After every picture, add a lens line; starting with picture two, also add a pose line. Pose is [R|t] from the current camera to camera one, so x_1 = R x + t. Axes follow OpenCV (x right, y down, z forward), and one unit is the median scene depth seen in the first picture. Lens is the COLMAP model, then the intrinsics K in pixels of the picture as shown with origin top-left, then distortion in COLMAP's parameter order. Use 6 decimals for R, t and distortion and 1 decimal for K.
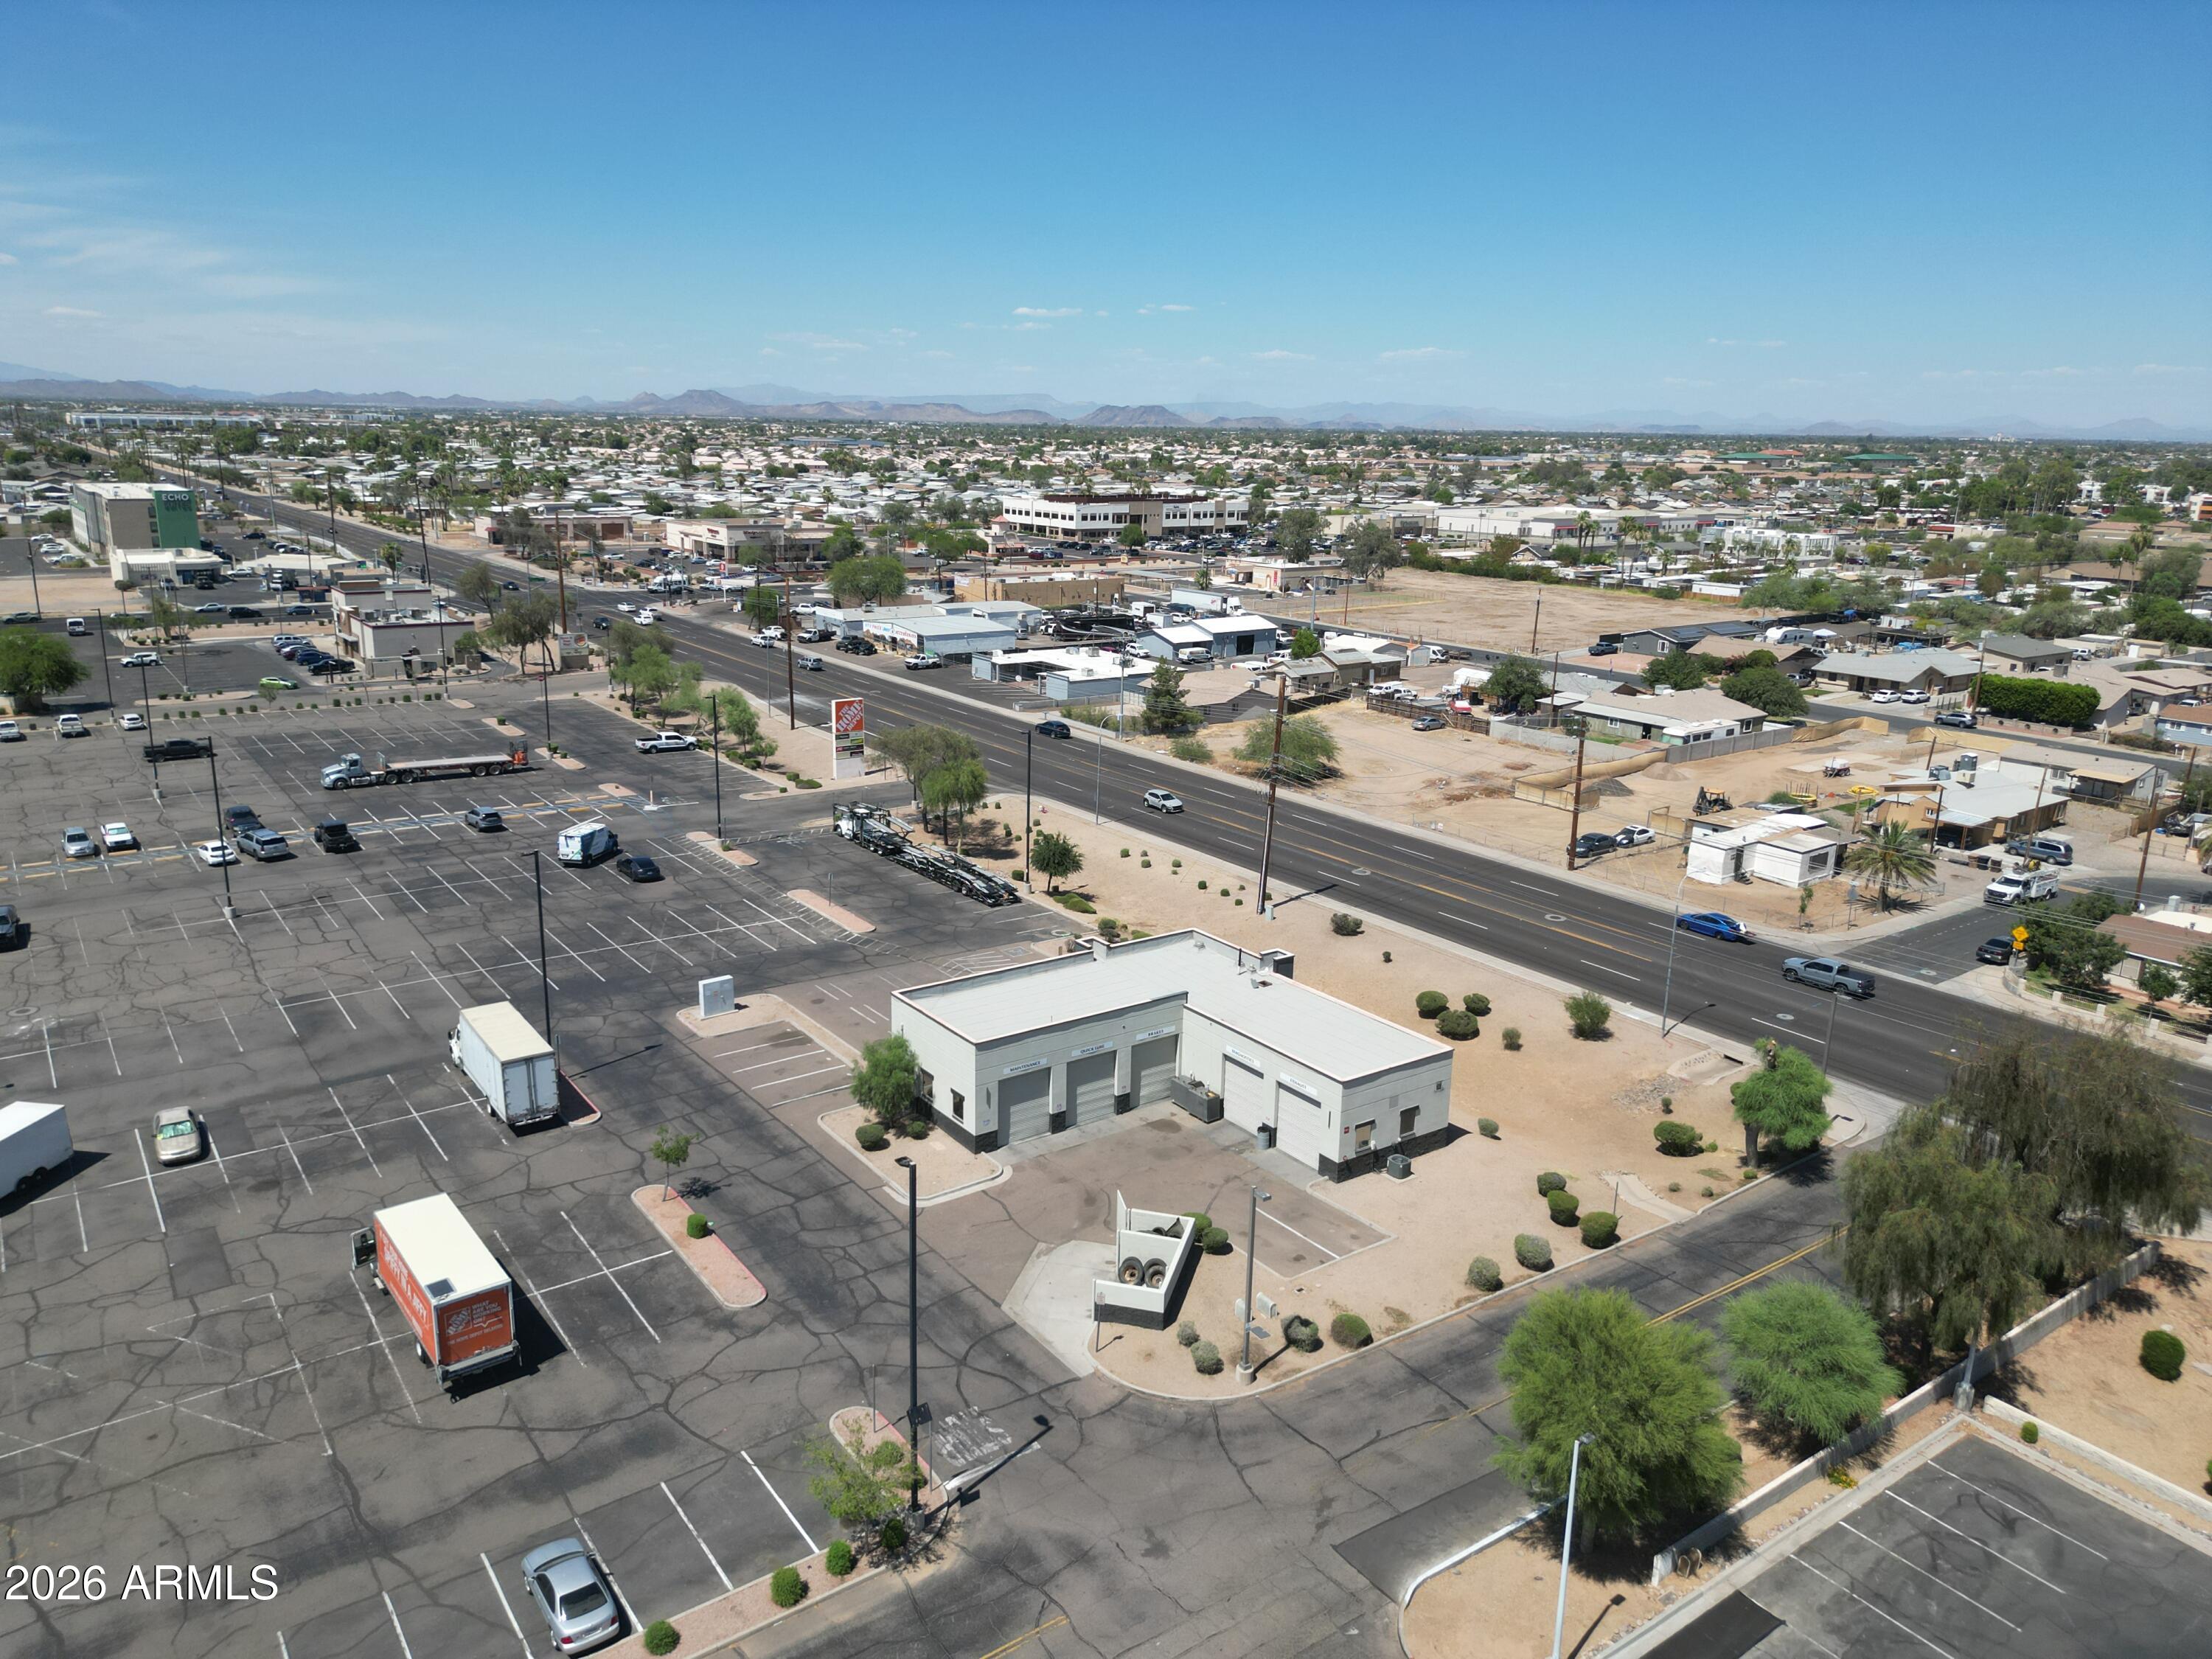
lens RADIAL K [[1562.8, 0, 1100.4], [0, 1562.8, 823.8], [0, 0, 1]] dist [0.078370, -0.079359]
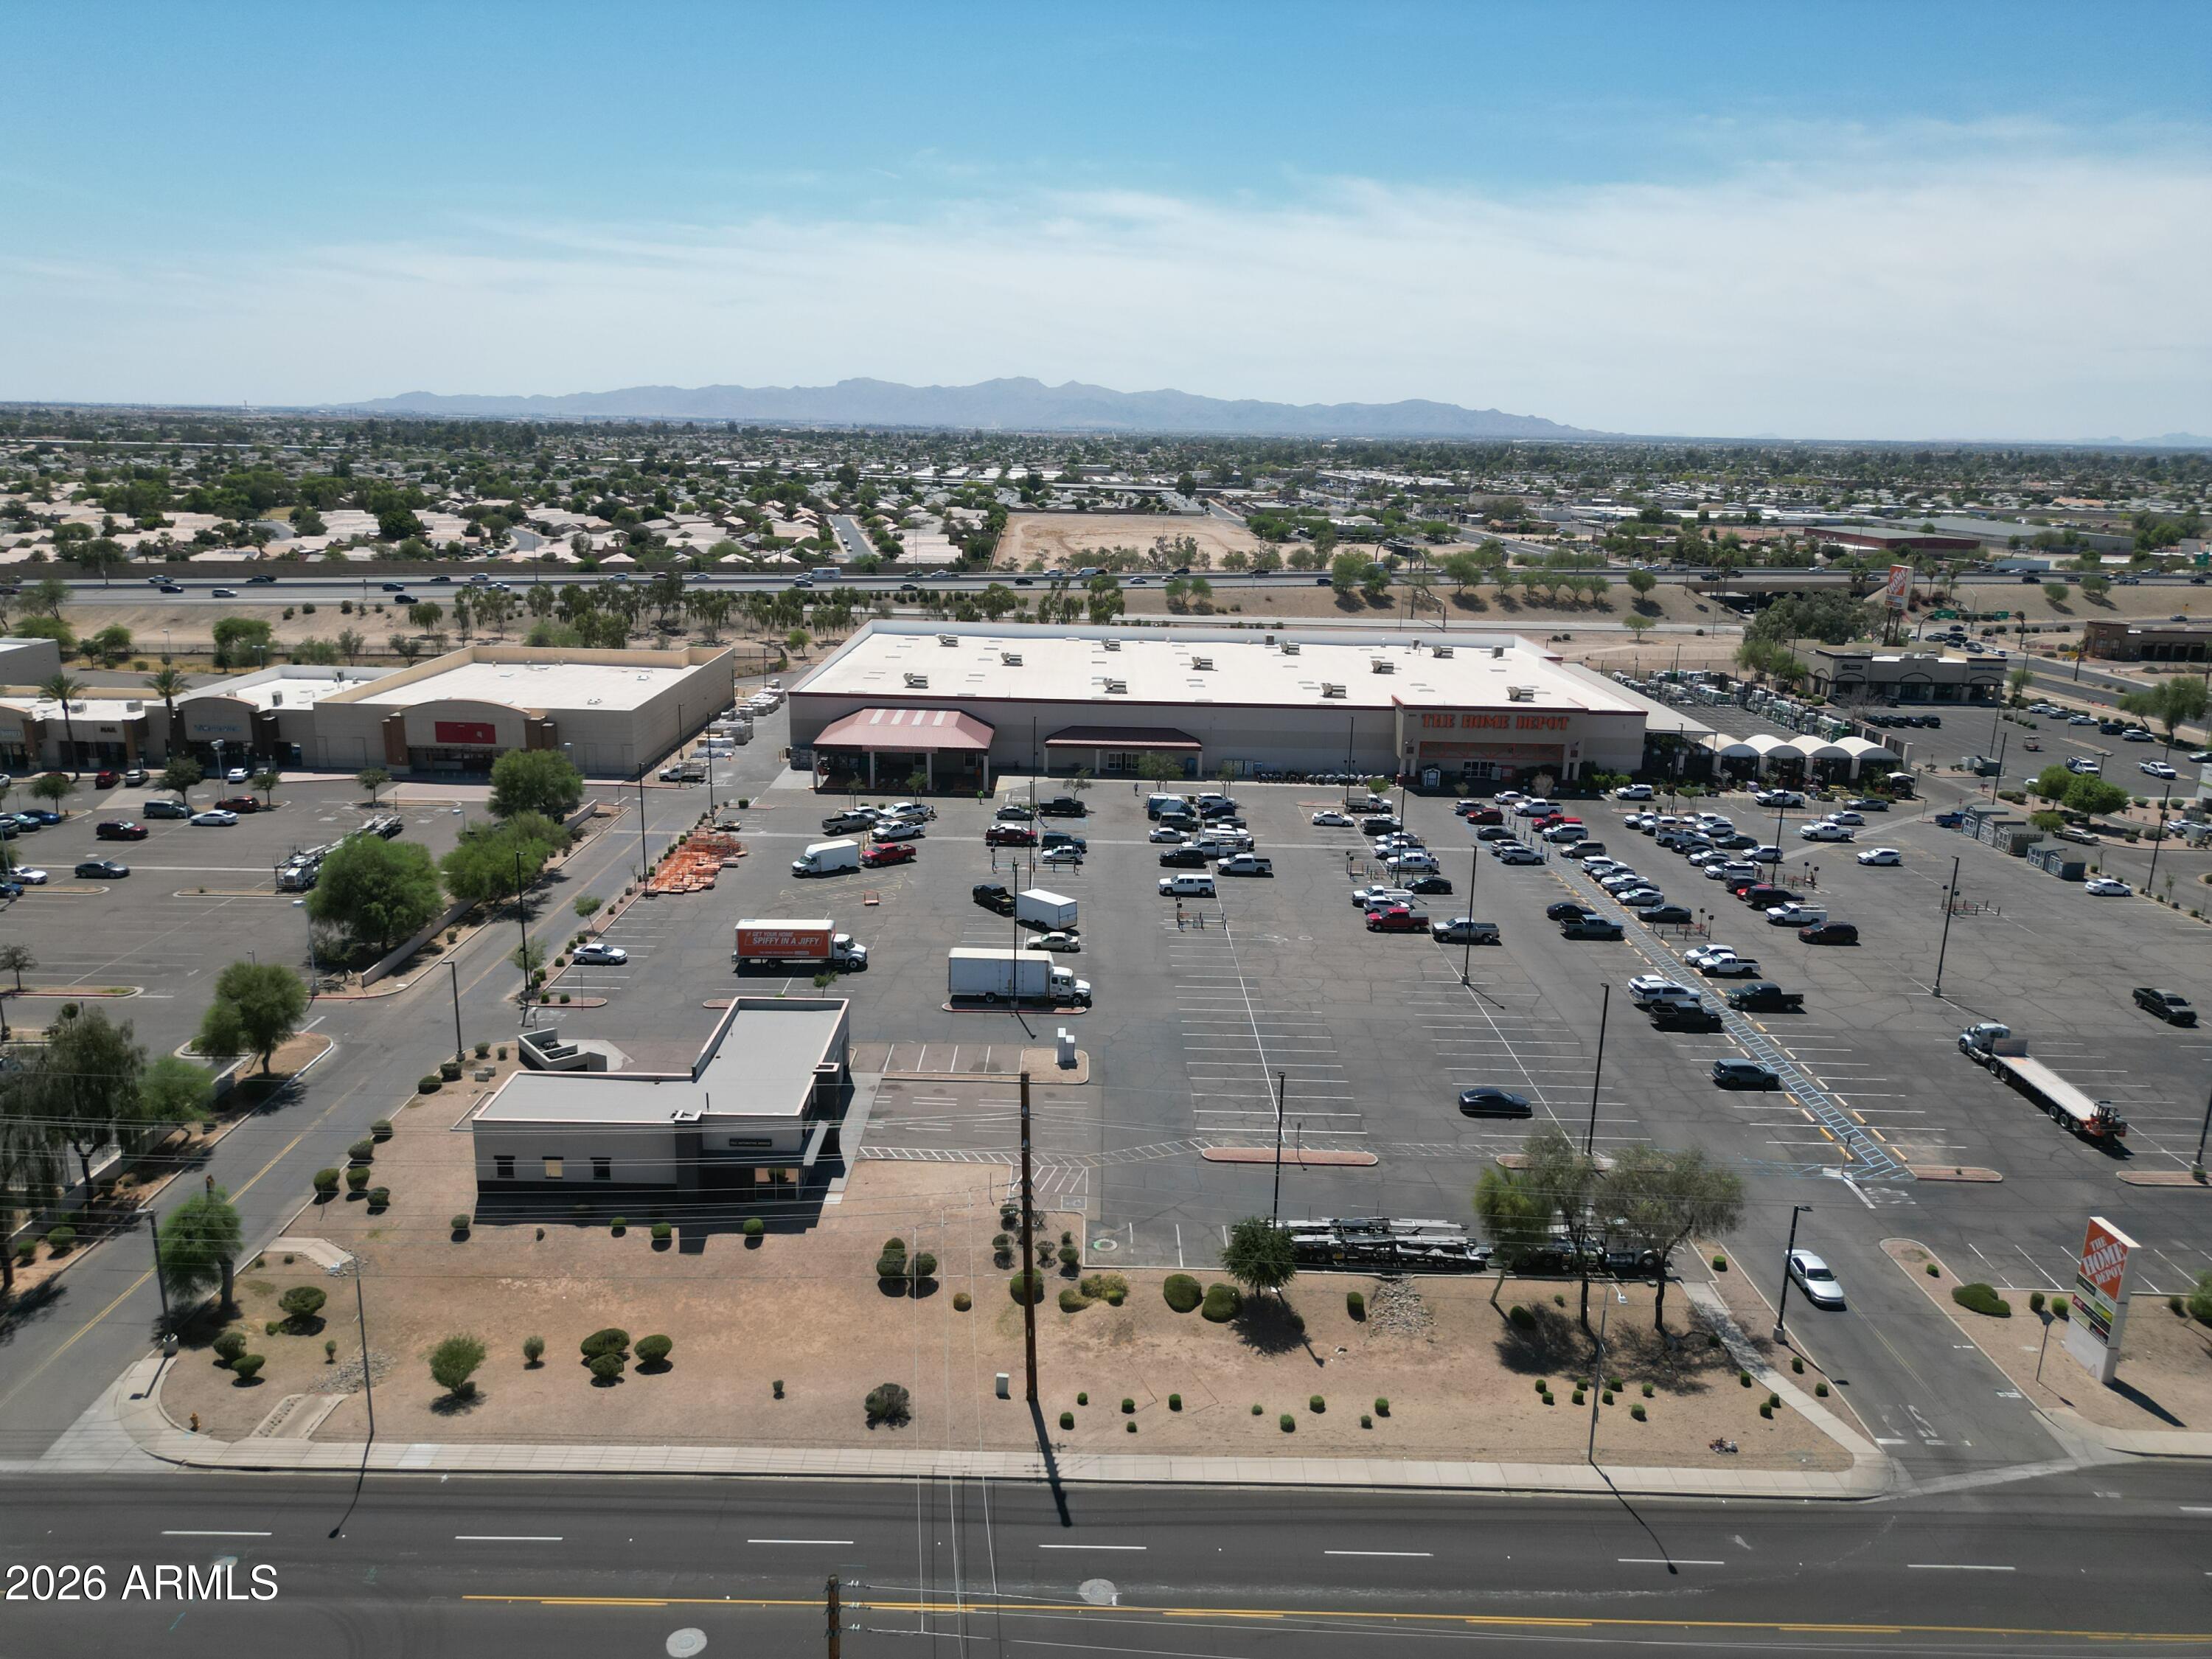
lens RADIAL K [[1562.8, 0, 1096.6], [0, 1562.8, 839.1], [0, 0, 1]] dist [0.063043, -0.062543]
pose [[-0.581105, 0.174659, -0.794865, 0.523863], [-0.233999, 0.899596, 0.368743, -0.375270], [0.779462, 0.400276, -0.481890, 1.113577]]
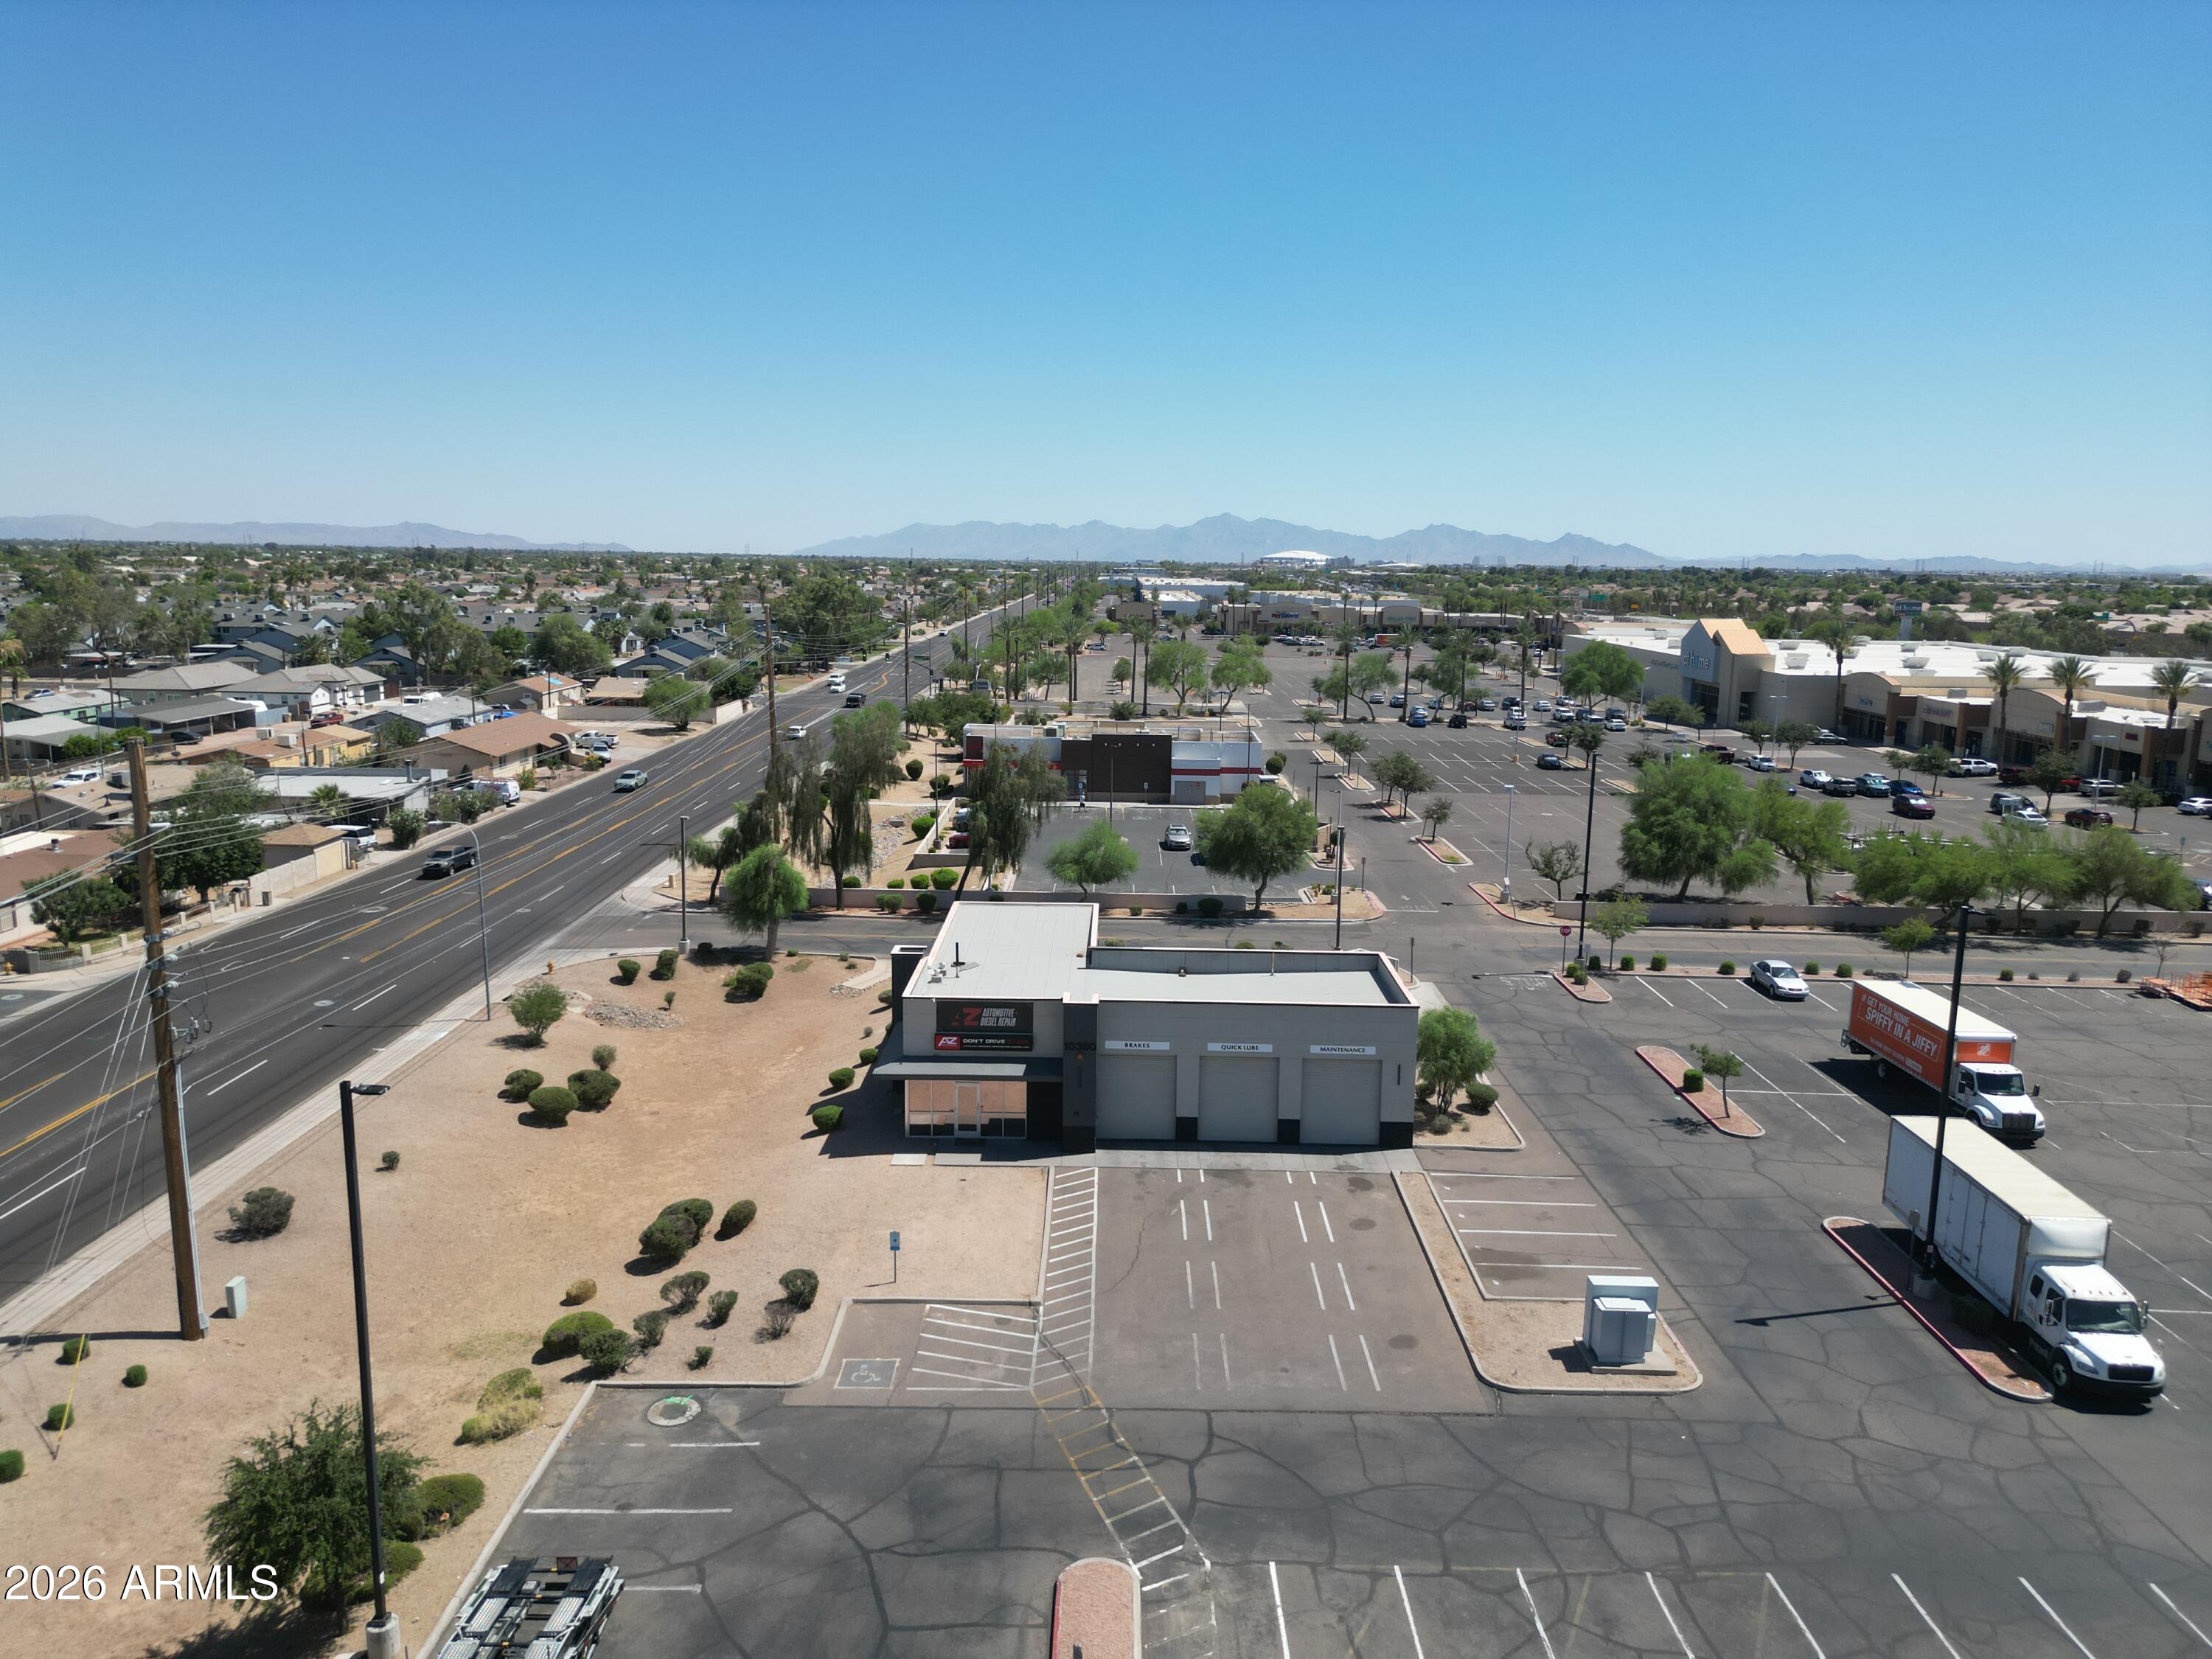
lens RADIAL K [[1563.8, 0, 1099.5], [0, 1563.8, 831.8], [0, 0, 1]] dist [0.066191, -0.061778]
pose [[-0.804047, -0.133199, 0.579453, -0.267543], [0.116684, 0.920280, 0.373456, -0.165164], [-0.583004, 0.367889, -0.724406, 0.984694]]
